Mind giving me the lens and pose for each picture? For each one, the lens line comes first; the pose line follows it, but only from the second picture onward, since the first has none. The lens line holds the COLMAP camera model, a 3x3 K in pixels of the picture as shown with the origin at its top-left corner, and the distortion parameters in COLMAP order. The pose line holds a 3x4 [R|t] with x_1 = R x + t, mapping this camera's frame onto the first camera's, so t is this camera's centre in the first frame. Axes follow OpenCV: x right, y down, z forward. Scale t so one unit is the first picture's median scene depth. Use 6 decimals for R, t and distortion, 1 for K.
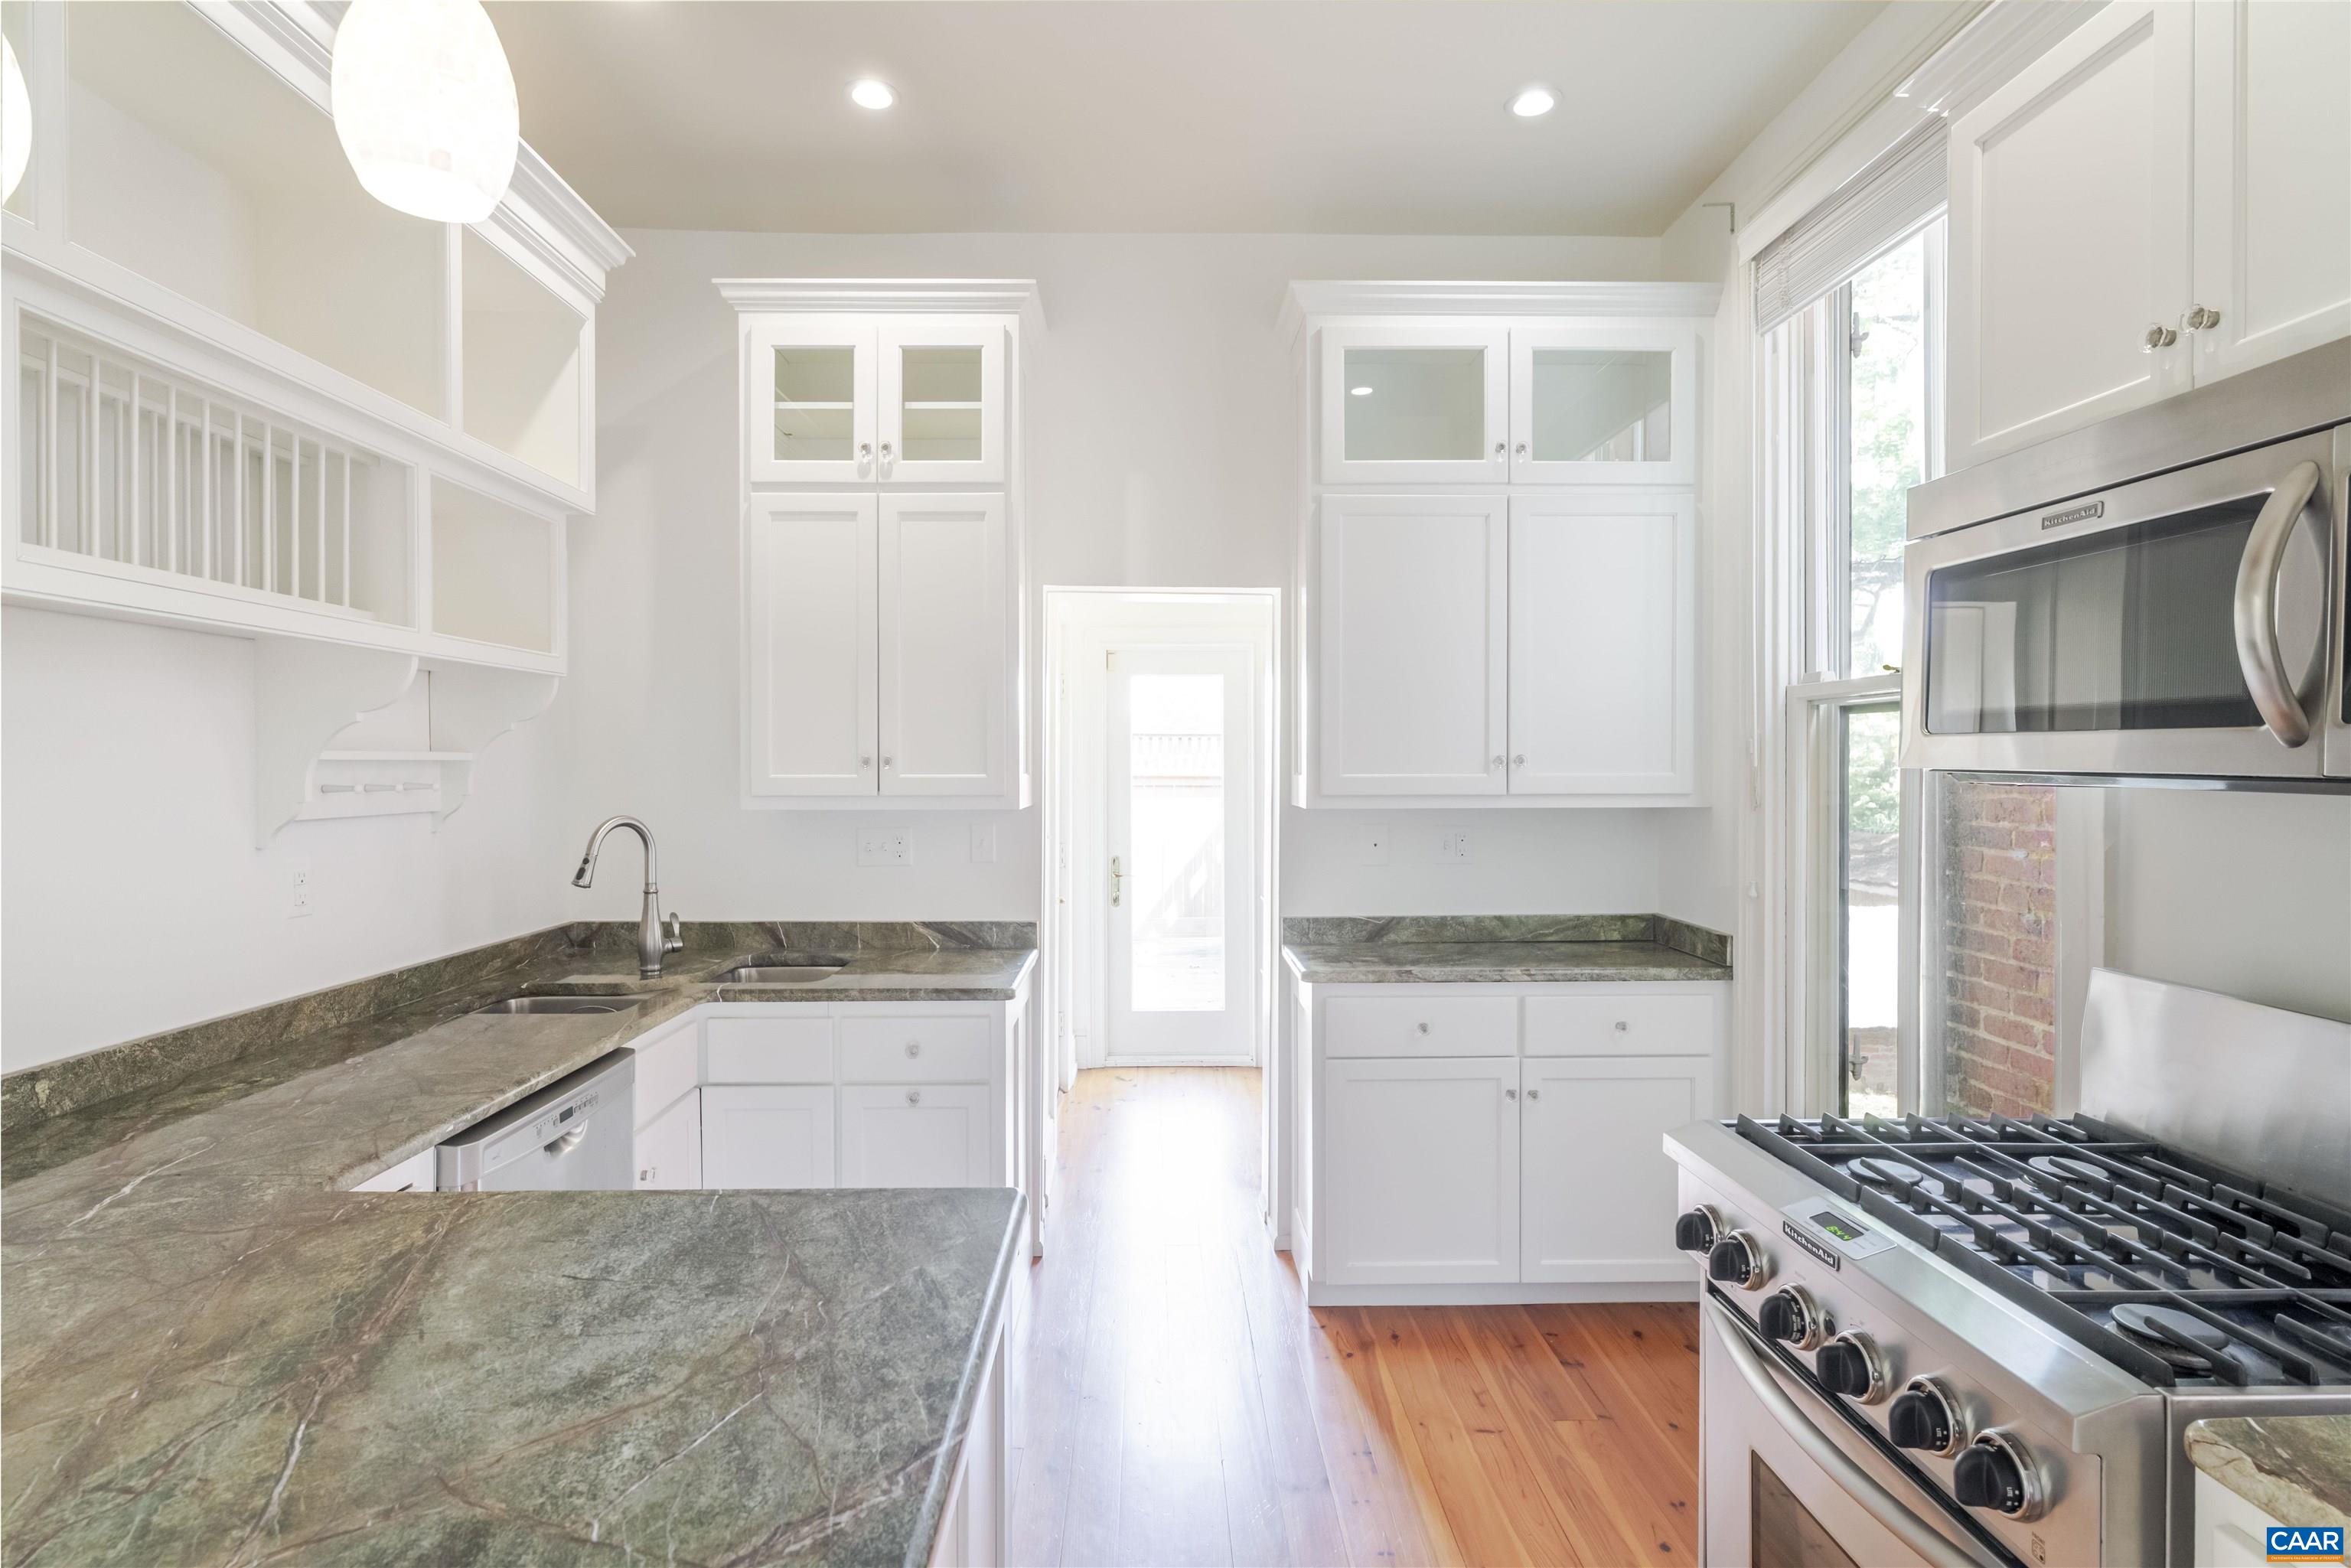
lens RADIAL K [[1155.5, 0, 1151.6], [0, 1155.5, 774.5], [0, 0, 1]] dist [-0.000425, -0.000763]
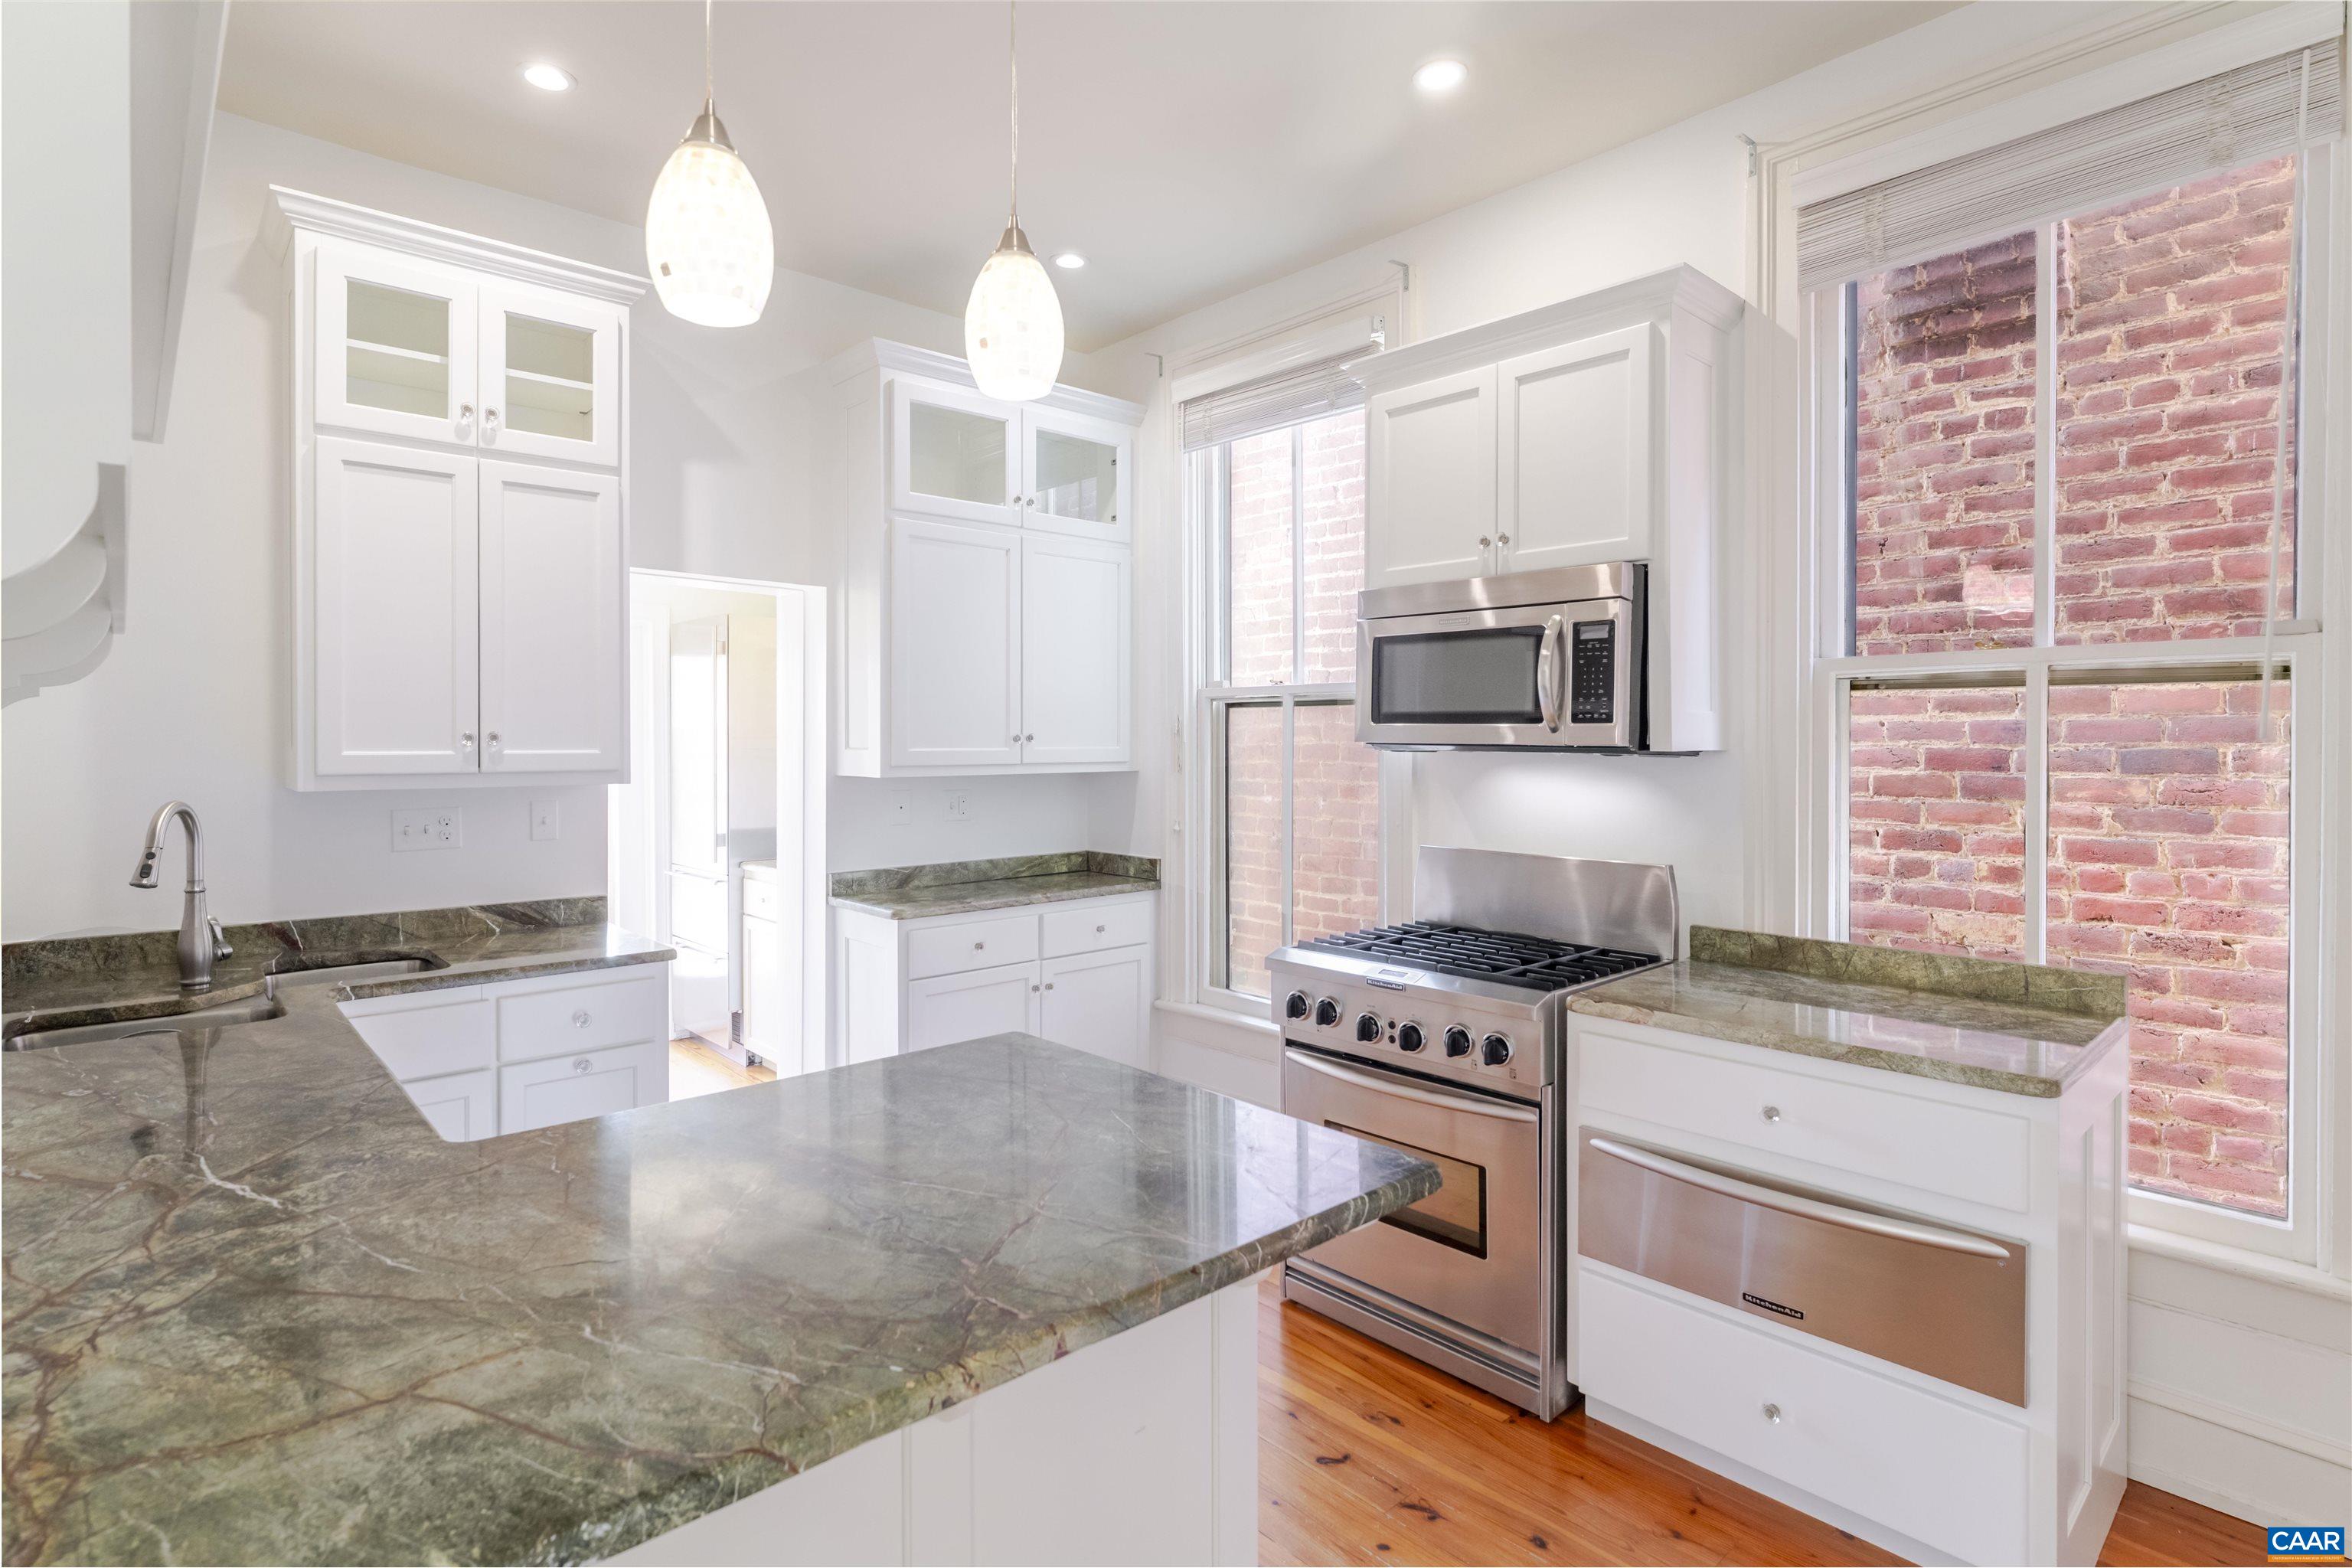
lens RADIAL K [[1179.6, 0, 1163.7], [0, 1179.6, 755.0], [0, 0, 1]] dist [-0.002040, -0.001050]
pose [[0.748684, -0.007219, 0.662887, -0.464245], [0.005941, 0.999974, 0.004180, 0.002720], [-0.662900, 0.000809, 0.748708, -0.112124]]
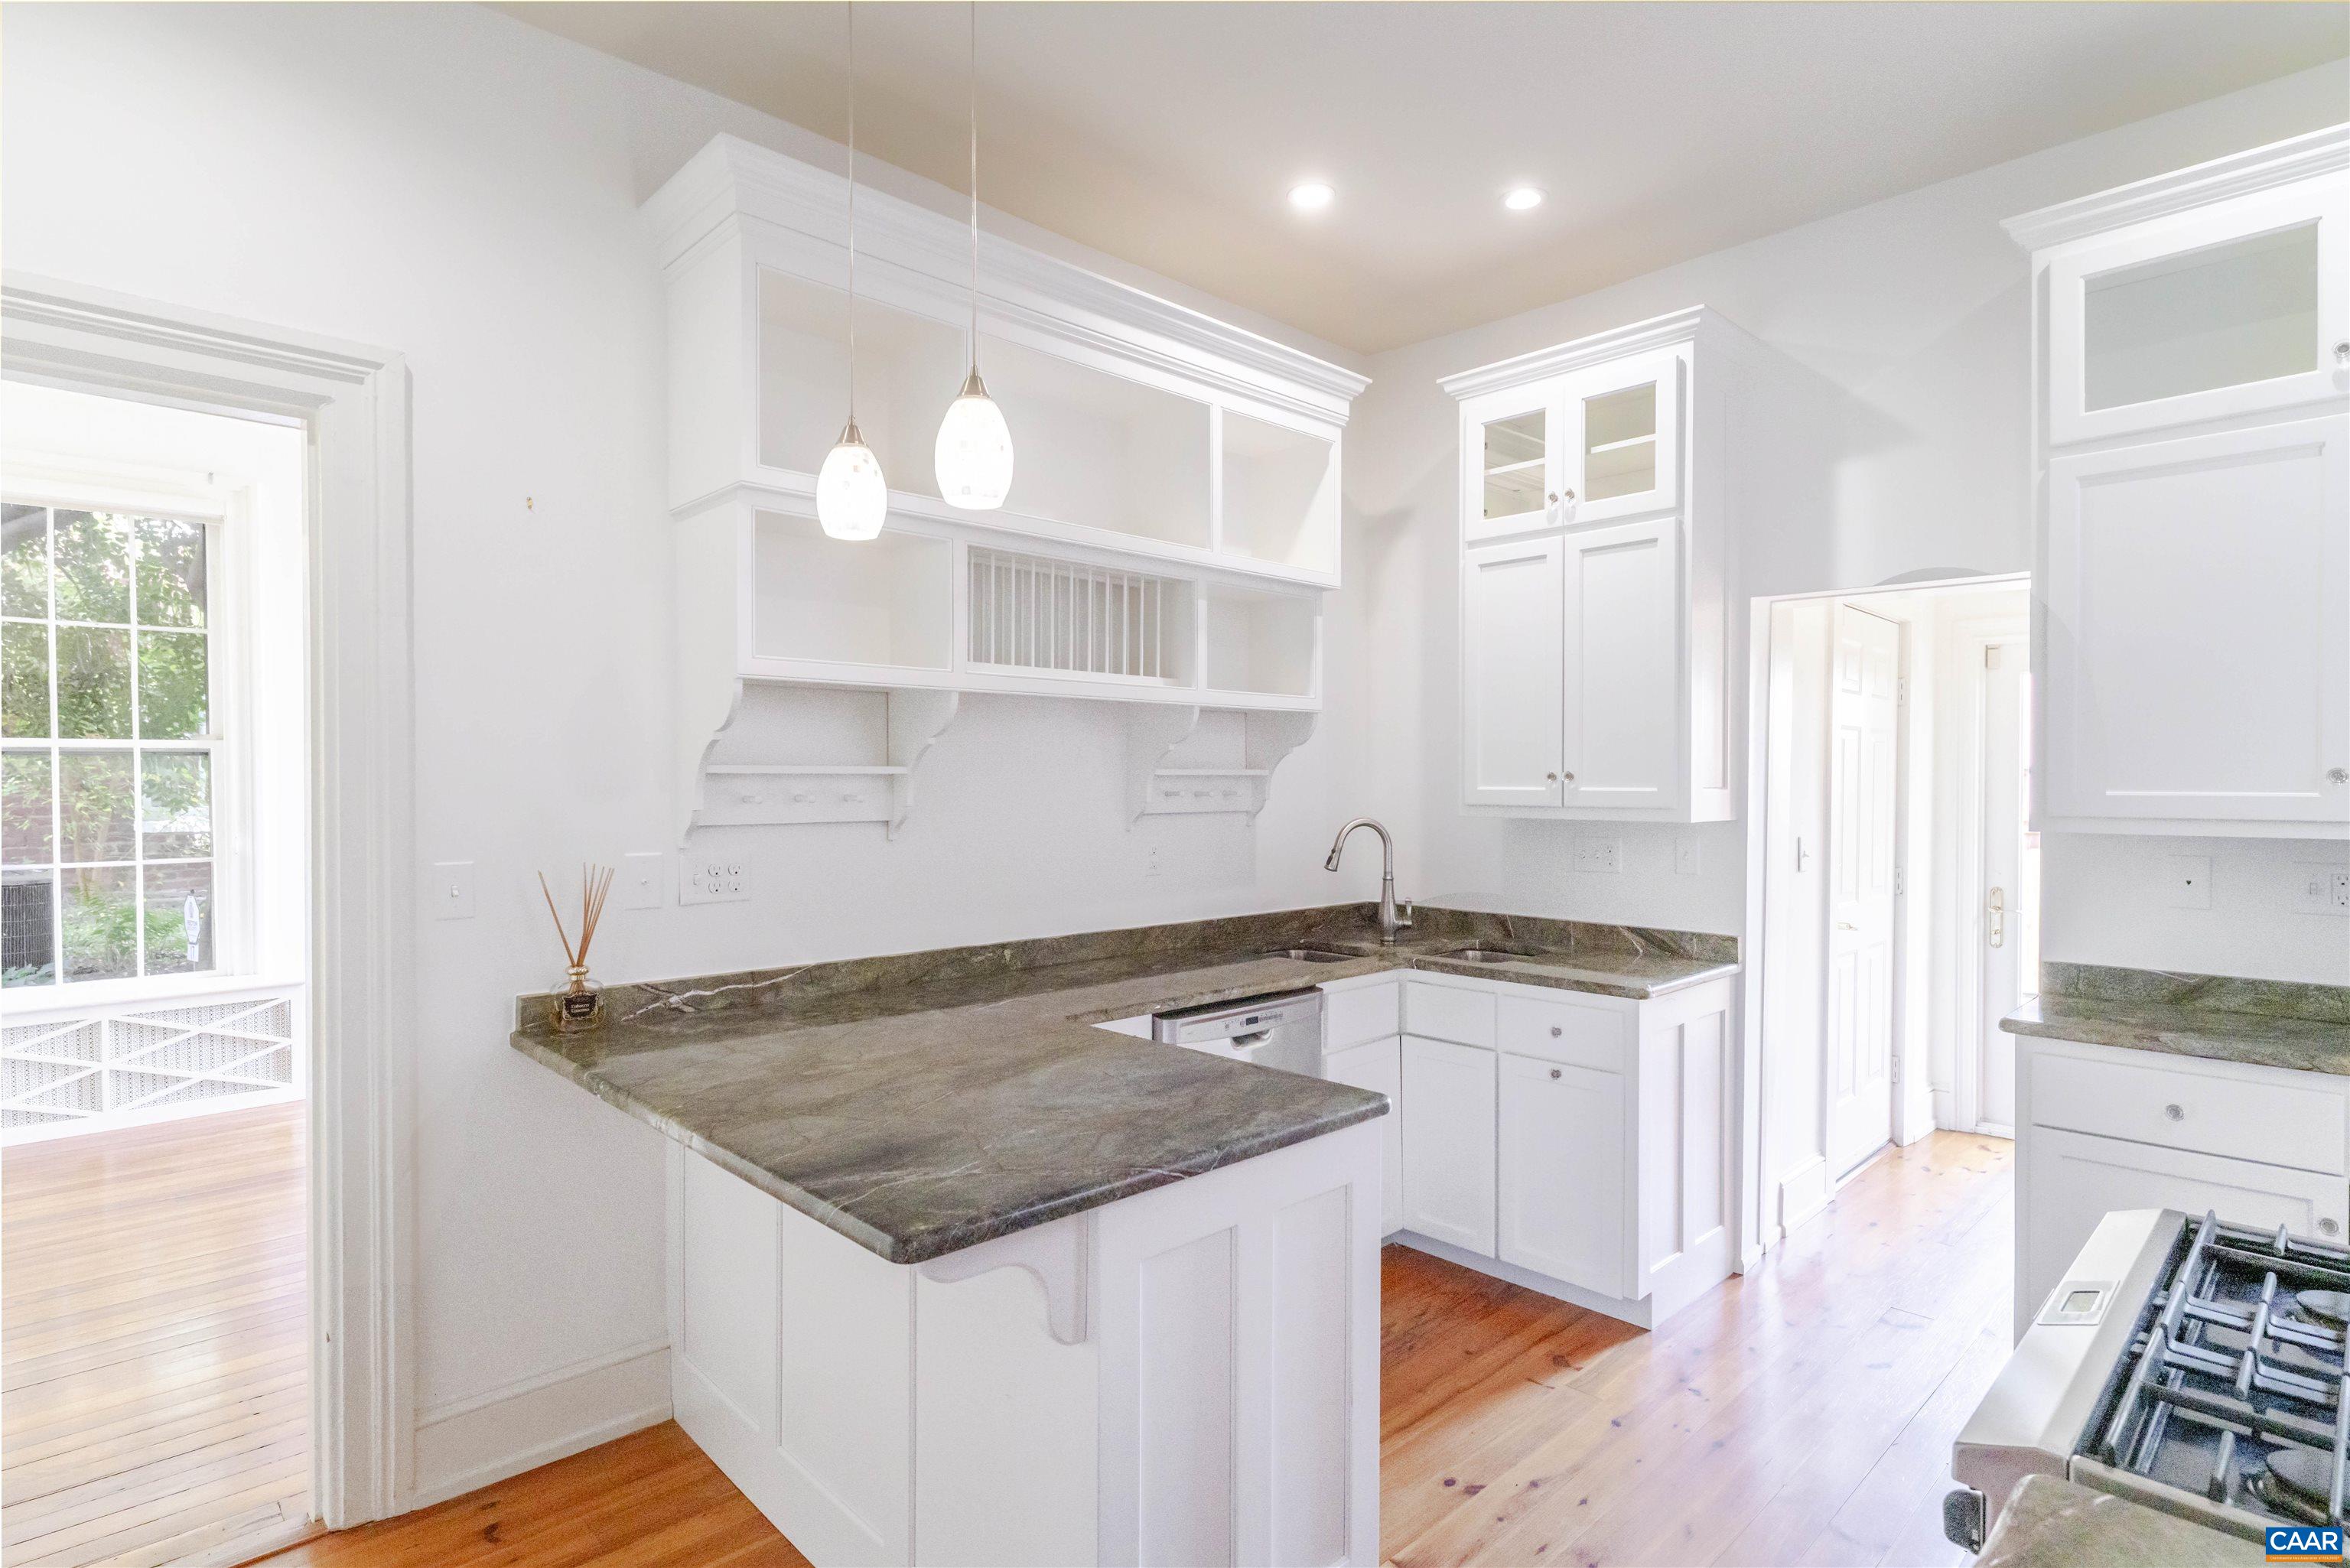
lens RADIAL K [[1181.6, 0, 1173.0], [0, 1181.6, 795.9], [0, 0, 1]] dist [-0.000858, -0.000761]
pose [[0.683353, 0.012307, -0.729984, 0.342719], [-0.007823, 0.999924, 0.009535, 0.000202], [0.730046, -0.000805, 0.683397, -0.055364]]
